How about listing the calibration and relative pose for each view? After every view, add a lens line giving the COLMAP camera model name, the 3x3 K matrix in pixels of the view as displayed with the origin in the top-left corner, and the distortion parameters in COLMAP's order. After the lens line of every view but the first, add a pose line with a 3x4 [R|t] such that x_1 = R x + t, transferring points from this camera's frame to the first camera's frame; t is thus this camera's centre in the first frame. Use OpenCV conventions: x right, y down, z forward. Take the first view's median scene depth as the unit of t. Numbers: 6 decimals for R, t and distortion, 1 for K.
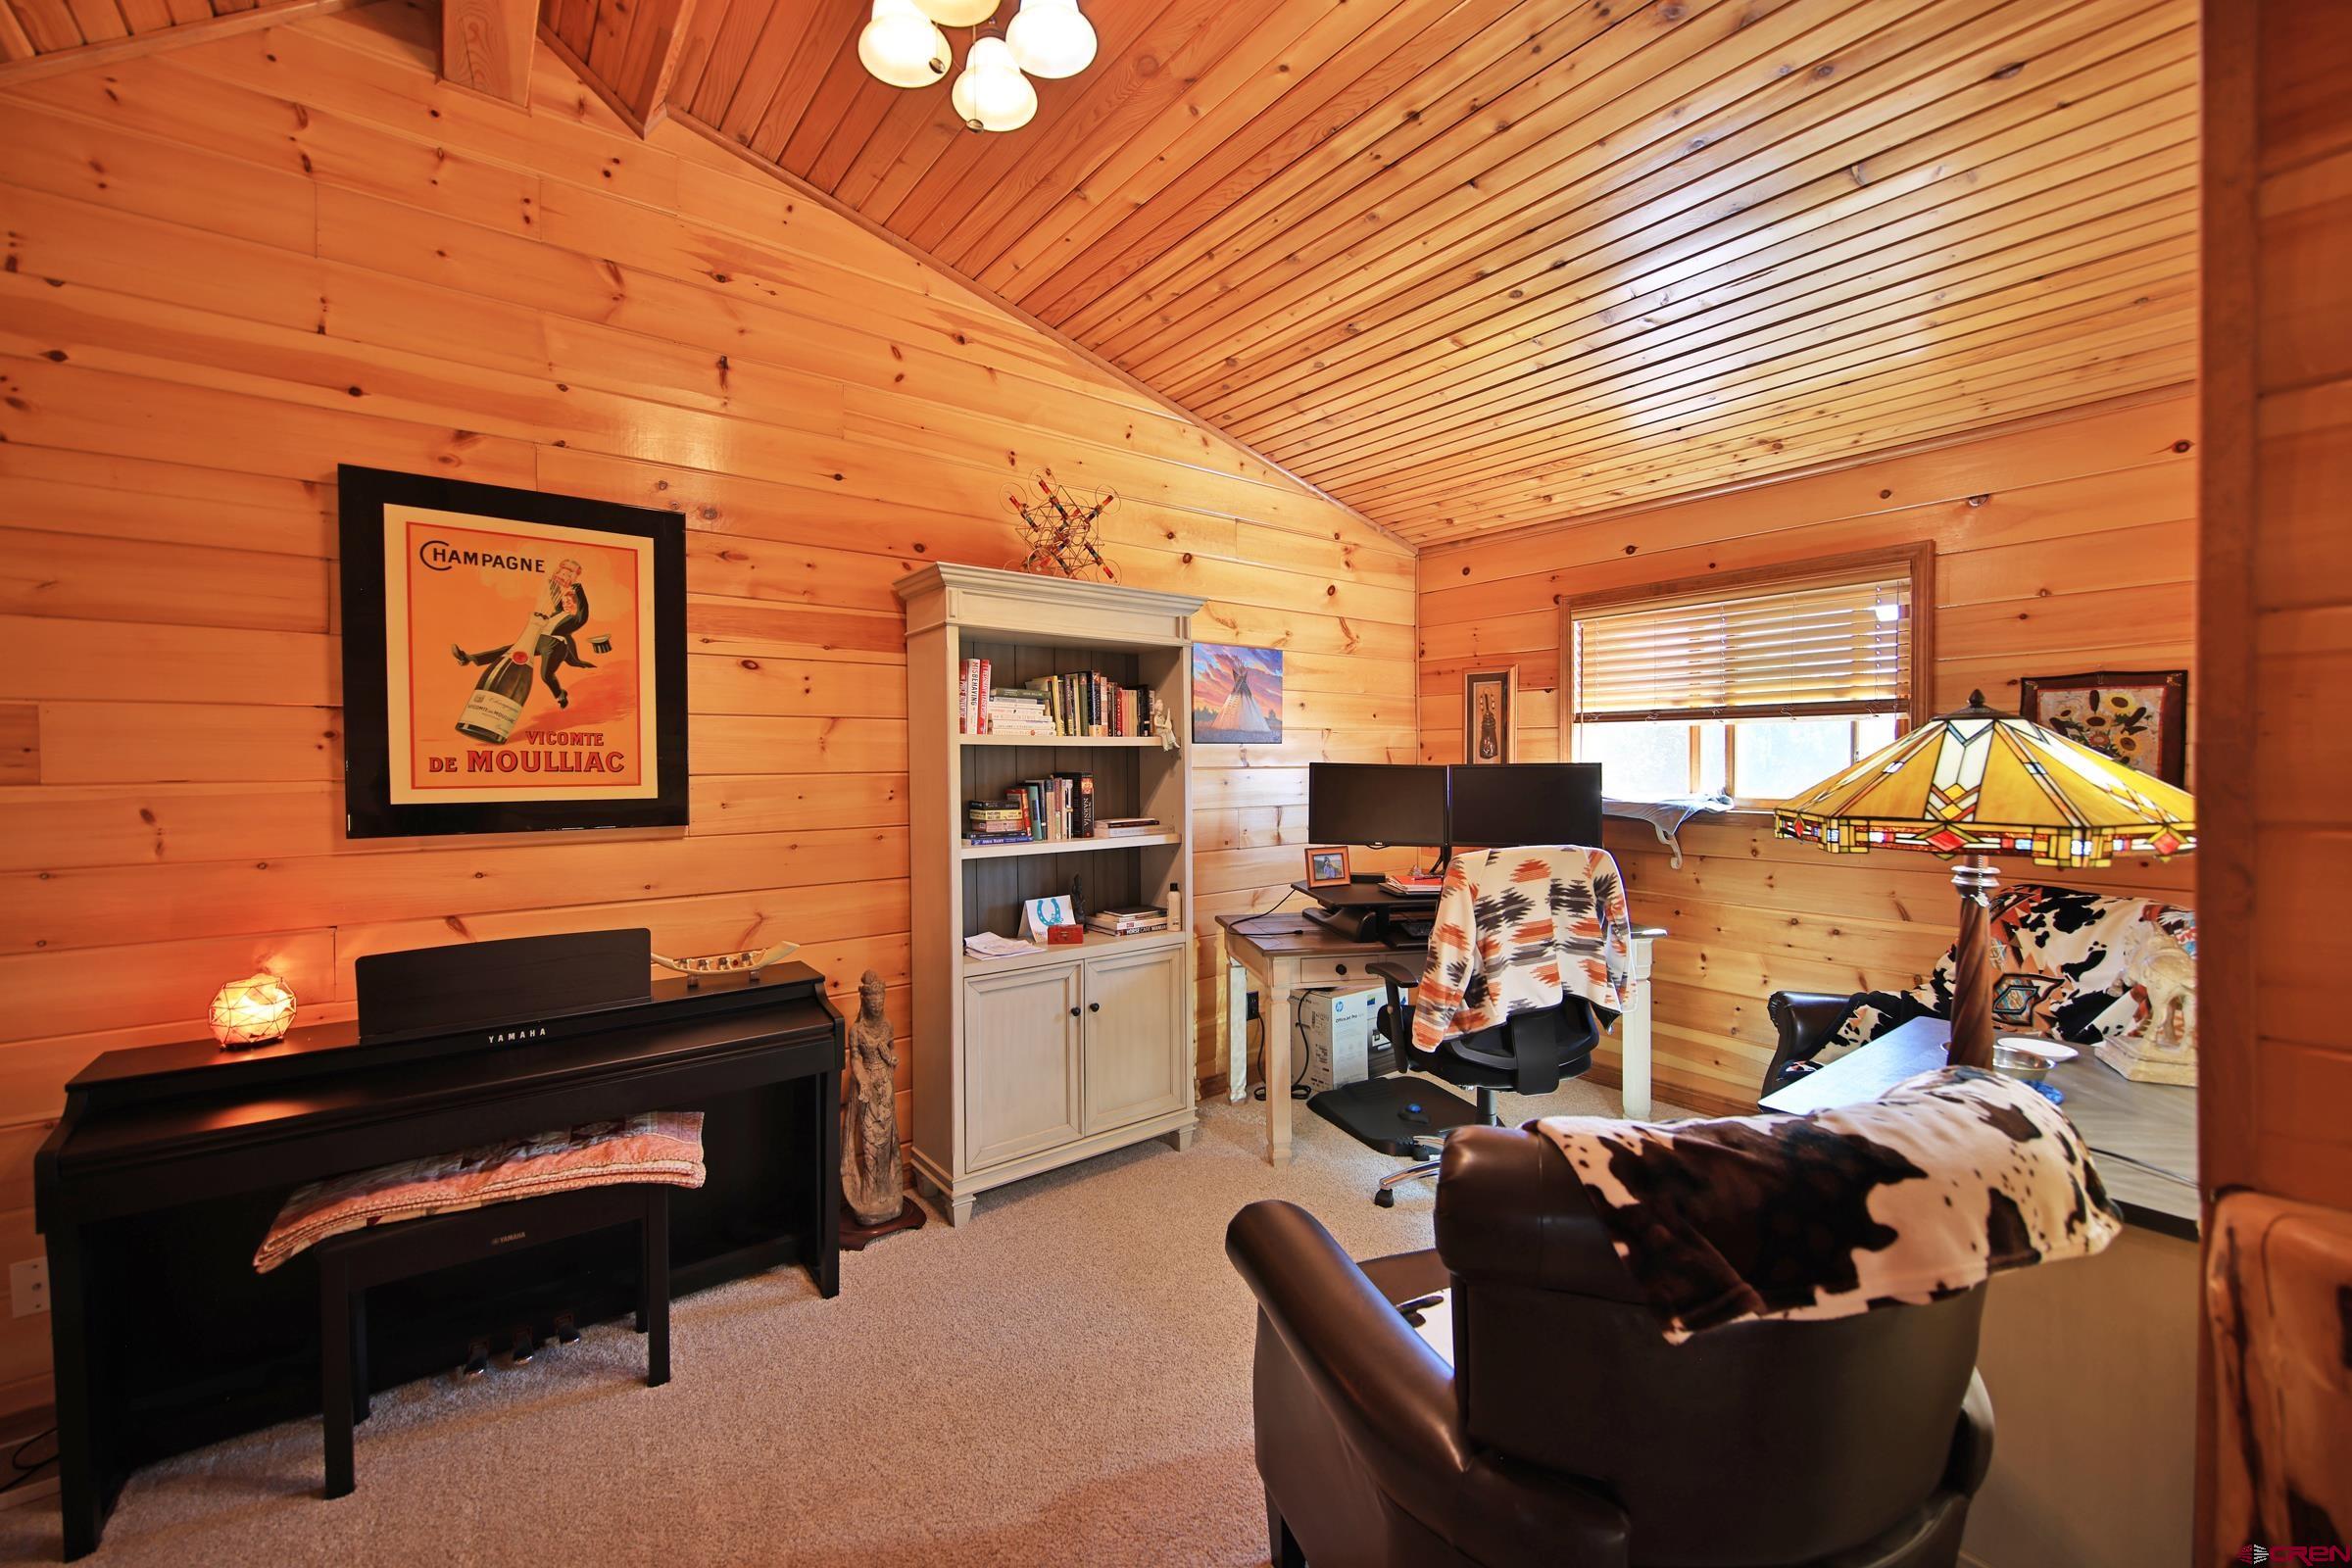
lens RADIAL K [[940.7, 0, 1172.9], [0, 940.7, 781.4], [0, 0, 1]] dist [0.007508, -0.000096]
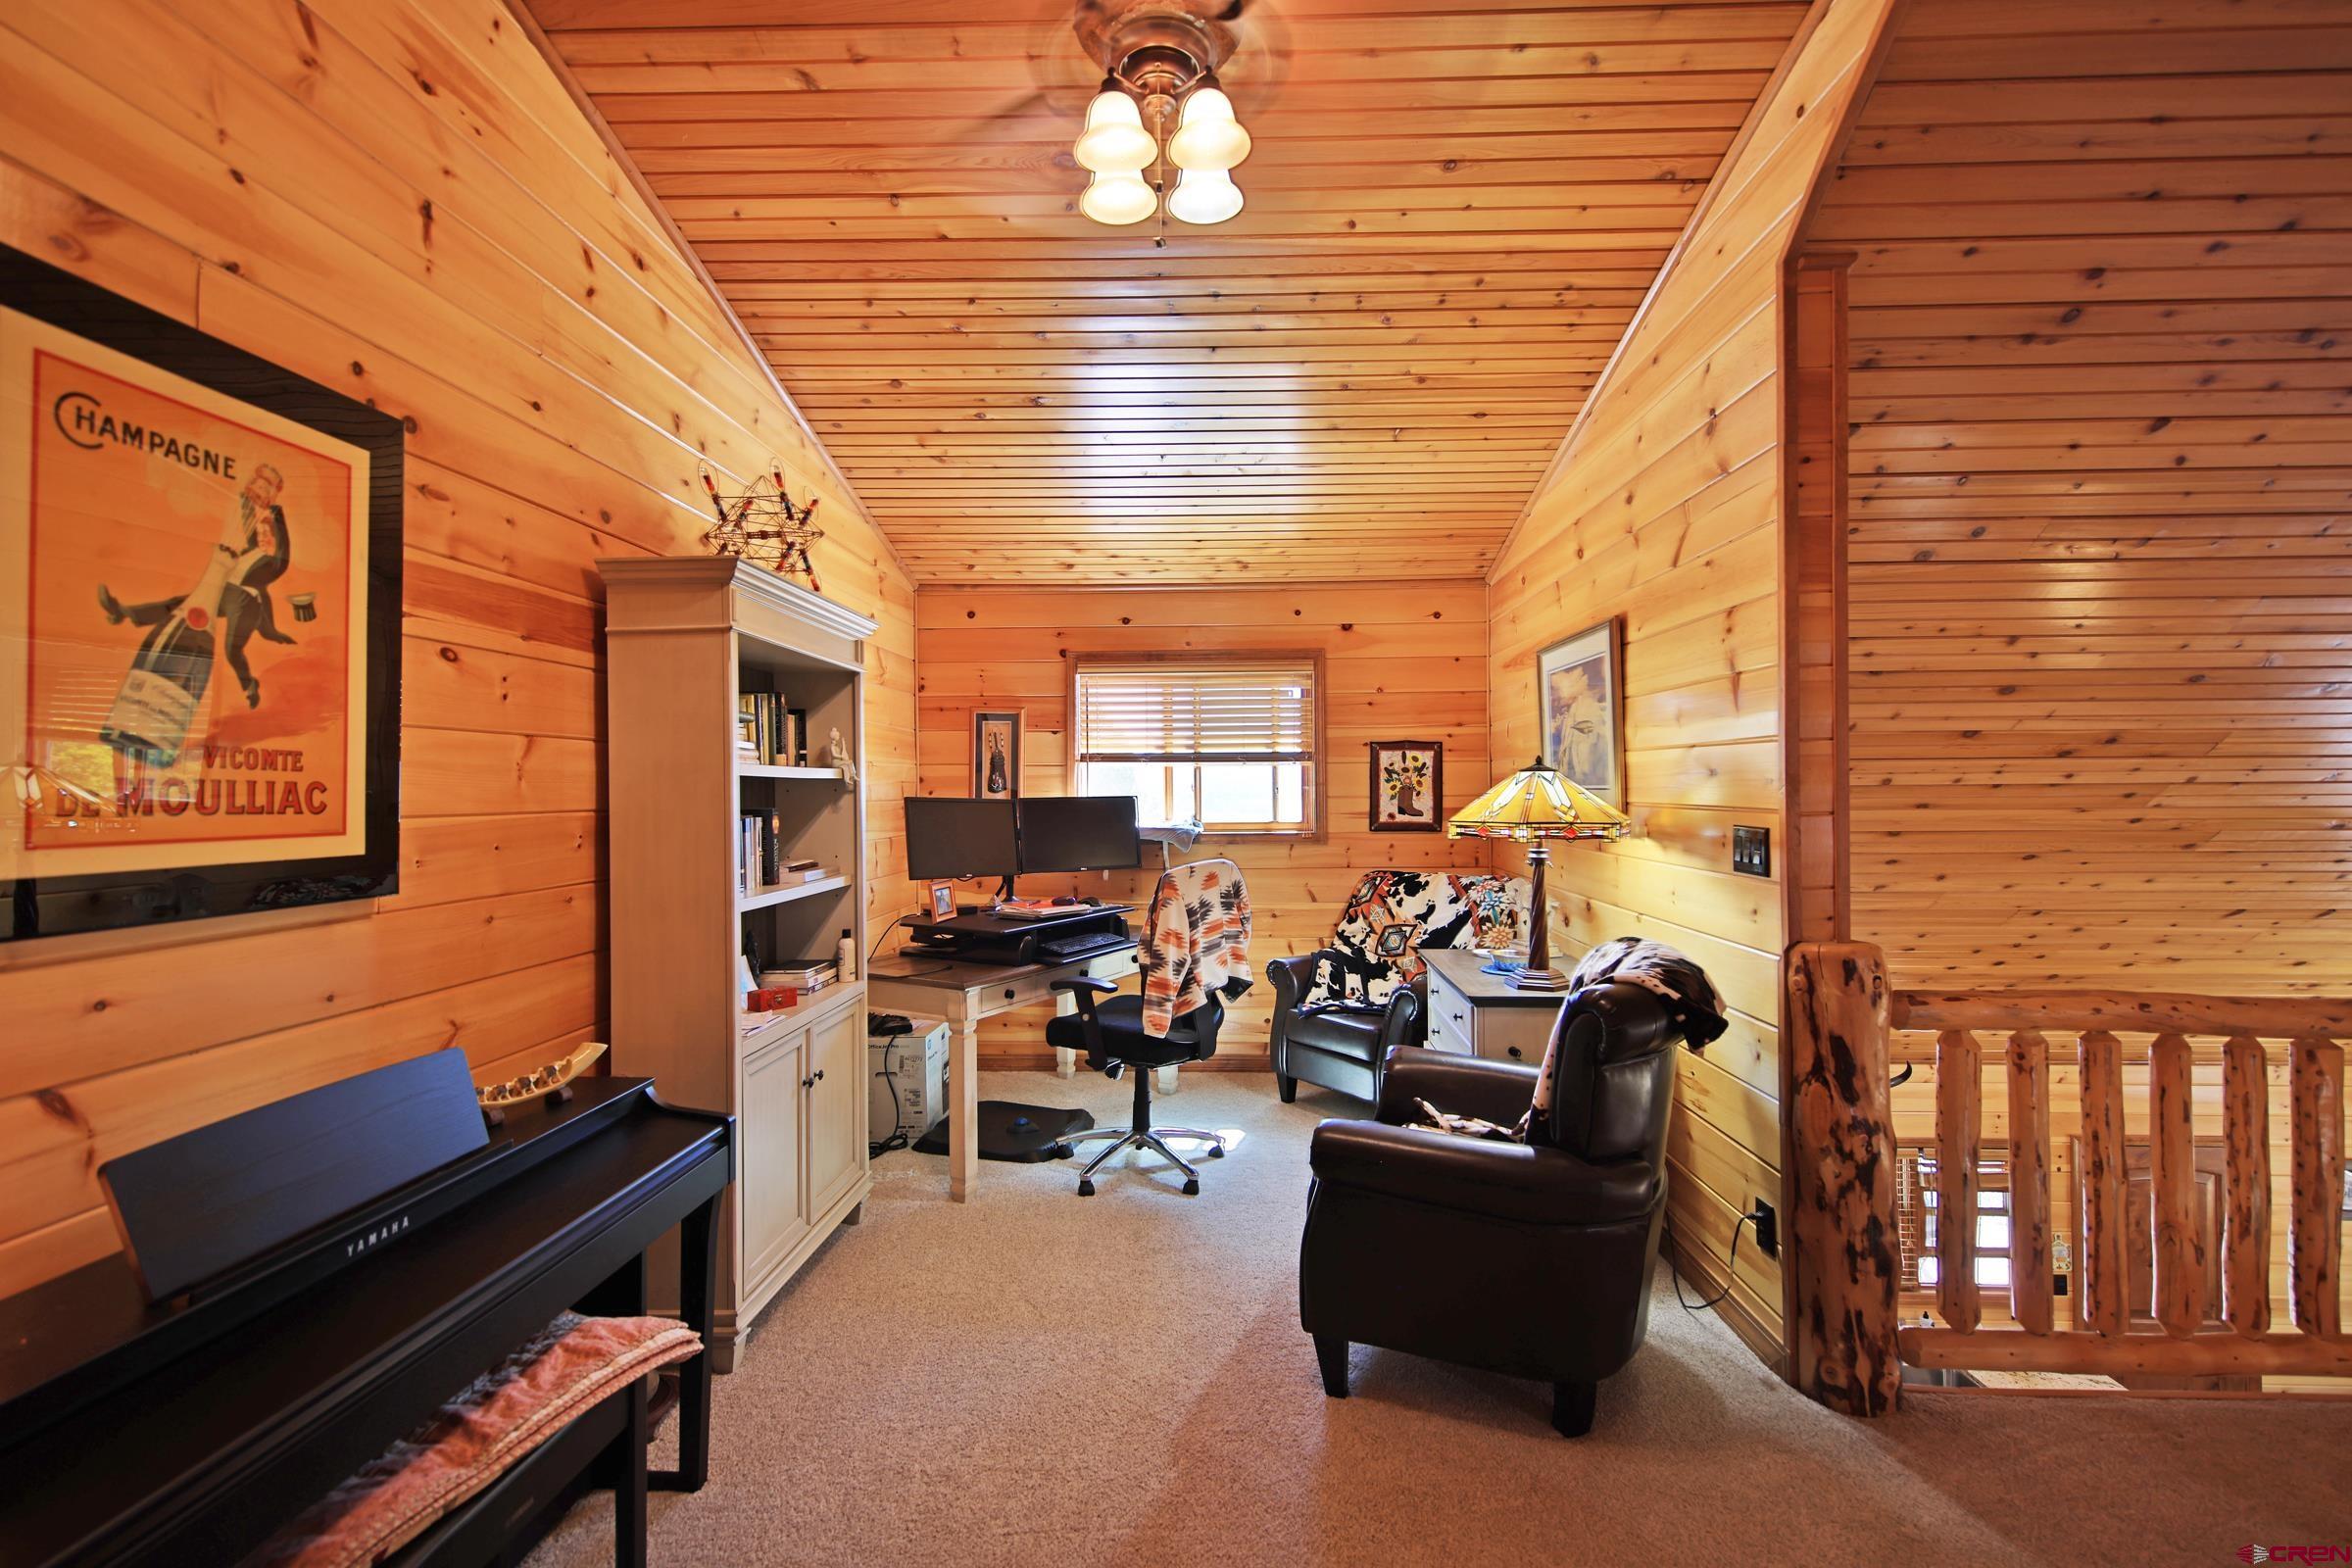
lens RADIAL K [[1070.6, 0, 1182.1], [0, 1070.6, 781.4], [0, 0, 1]] dist [0.001913, -0.001315]
pose [[0.633610, 0.007673, 0.773615, -0.747151], [0.020556, 0.999431, -0.026749, -0.000831], [-0.773380, 0.032851, 0.633091, 0.108940]]
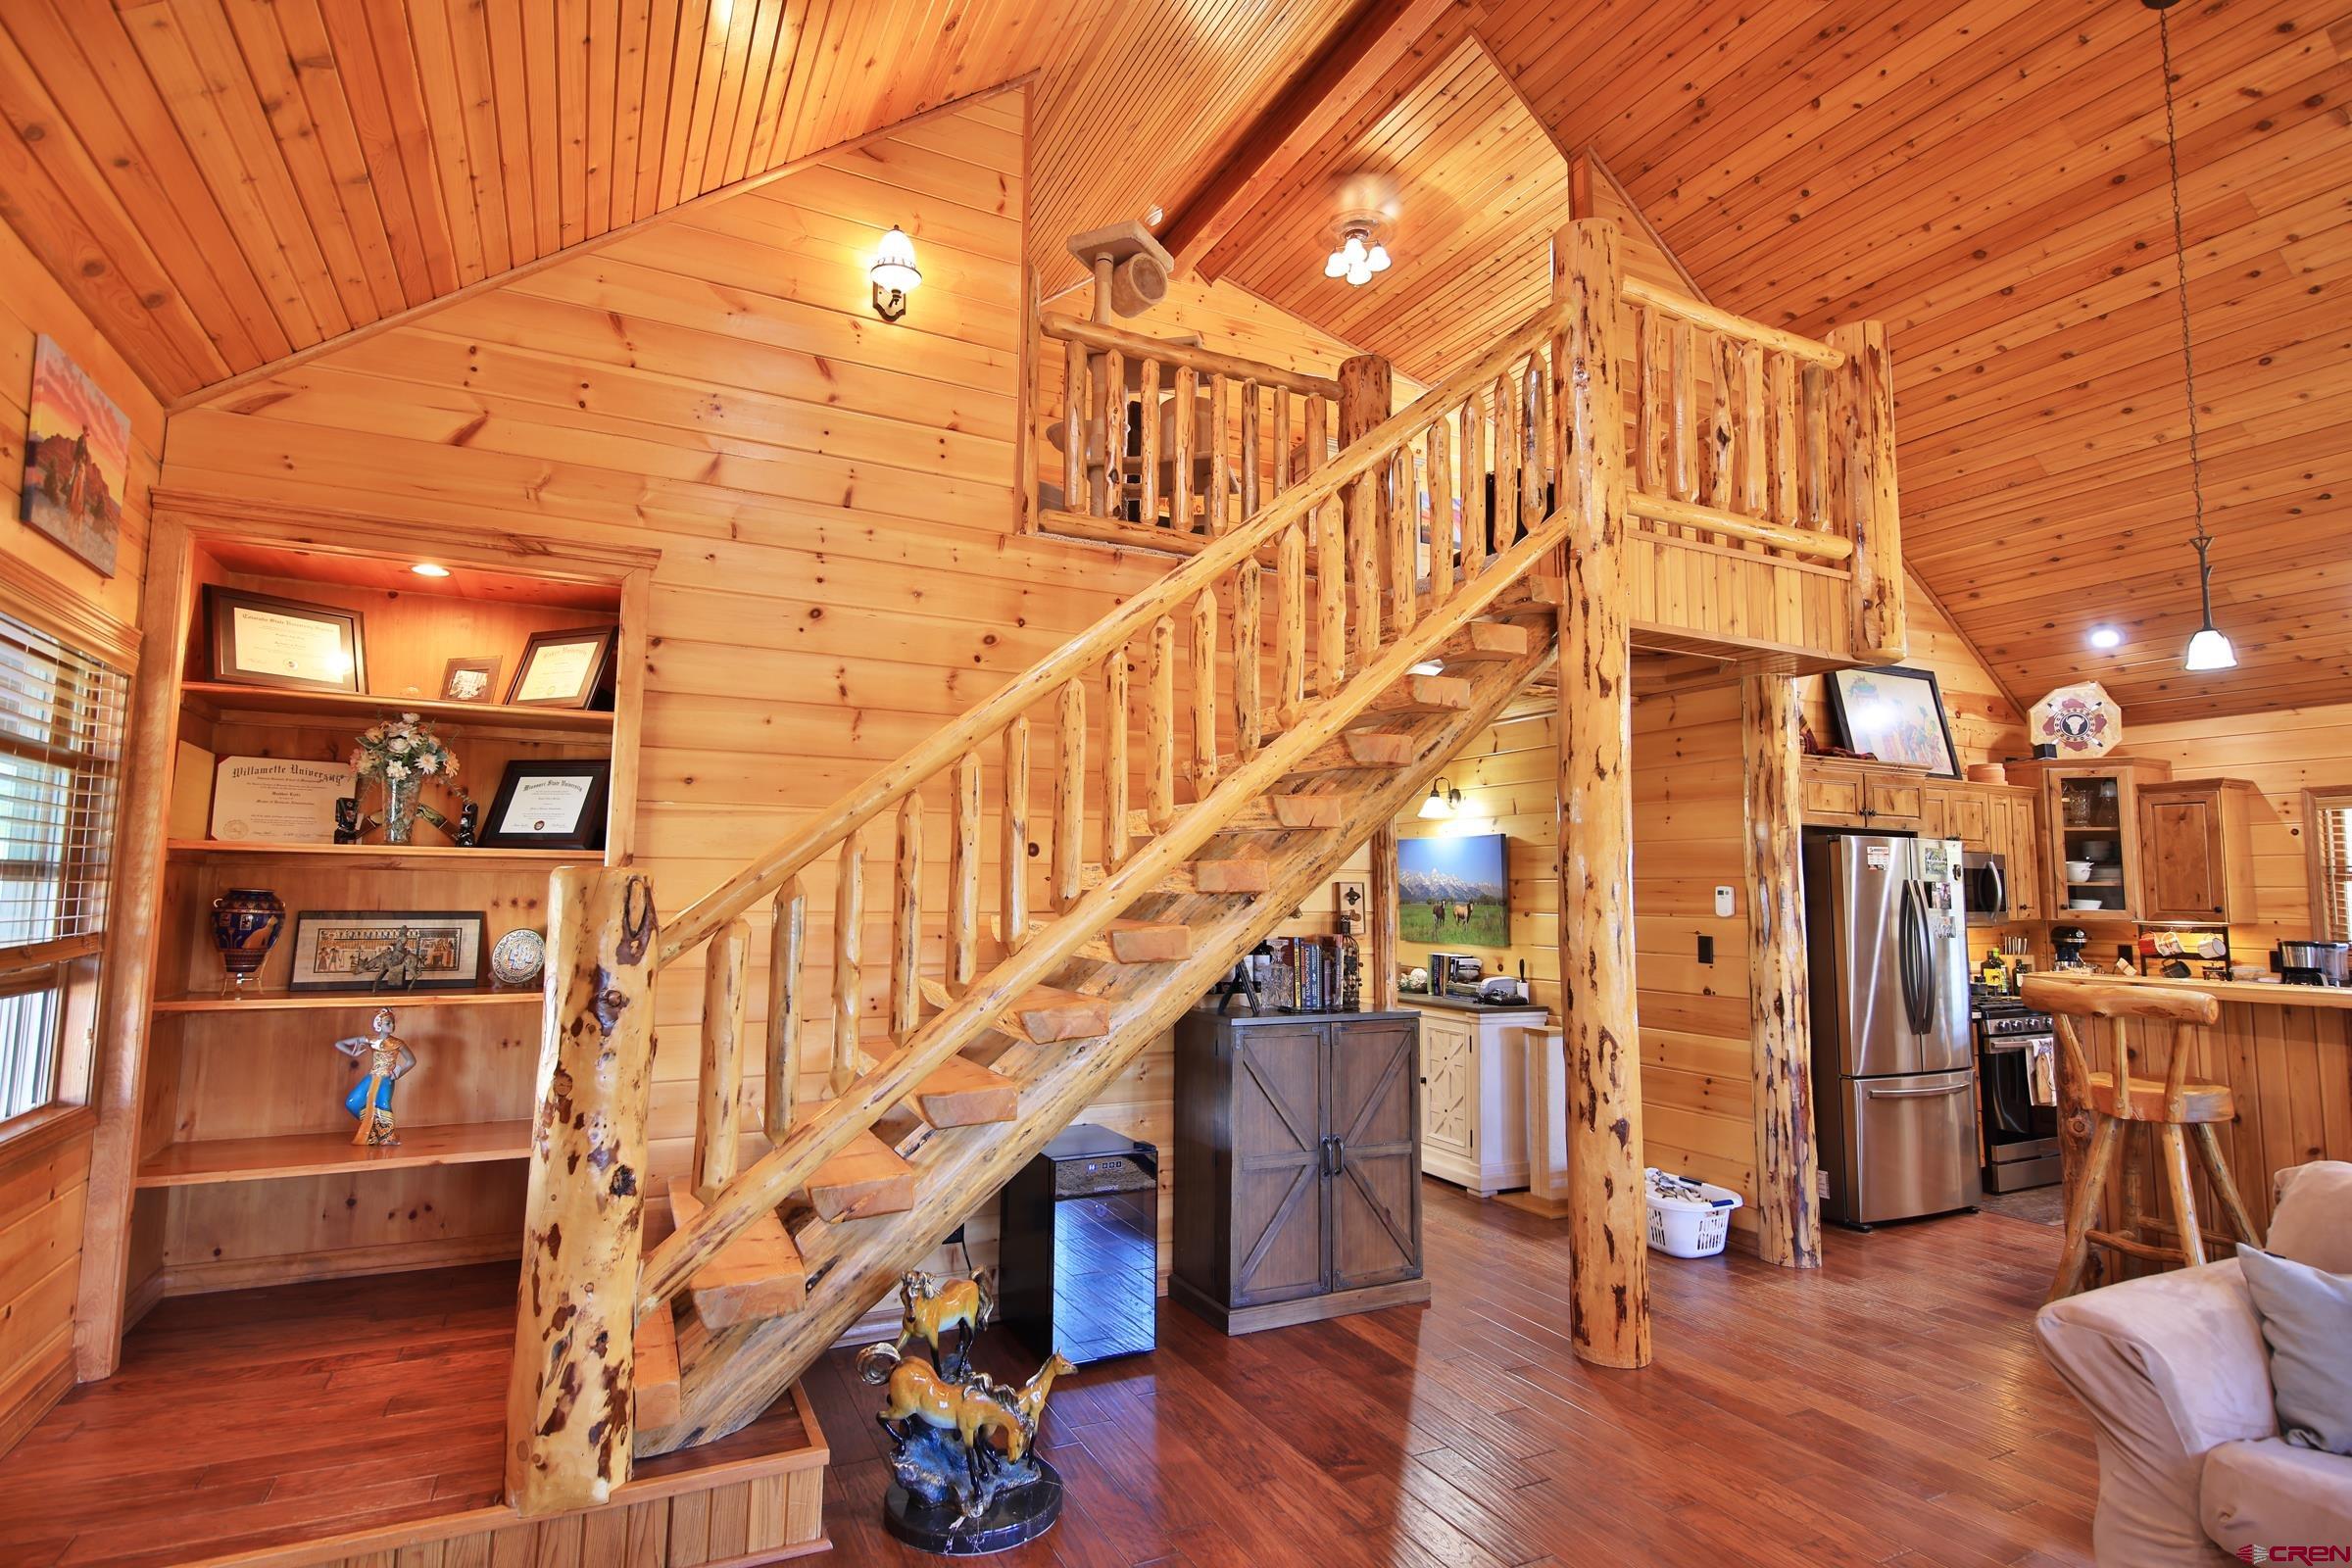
lens RADIAL K [[1193.7, 0, 1177.6], [0, 1193.7, 783.2], [0, 0, 1]] dist [-0.000689, -0.000034]
pose [[0.981658, -0.003887, -0.190609, -0.012153], [-0.019675, 0.992389, -0.121563, 1.106895], [0.189631, 0.123084, 0.974110, -2.095850]]
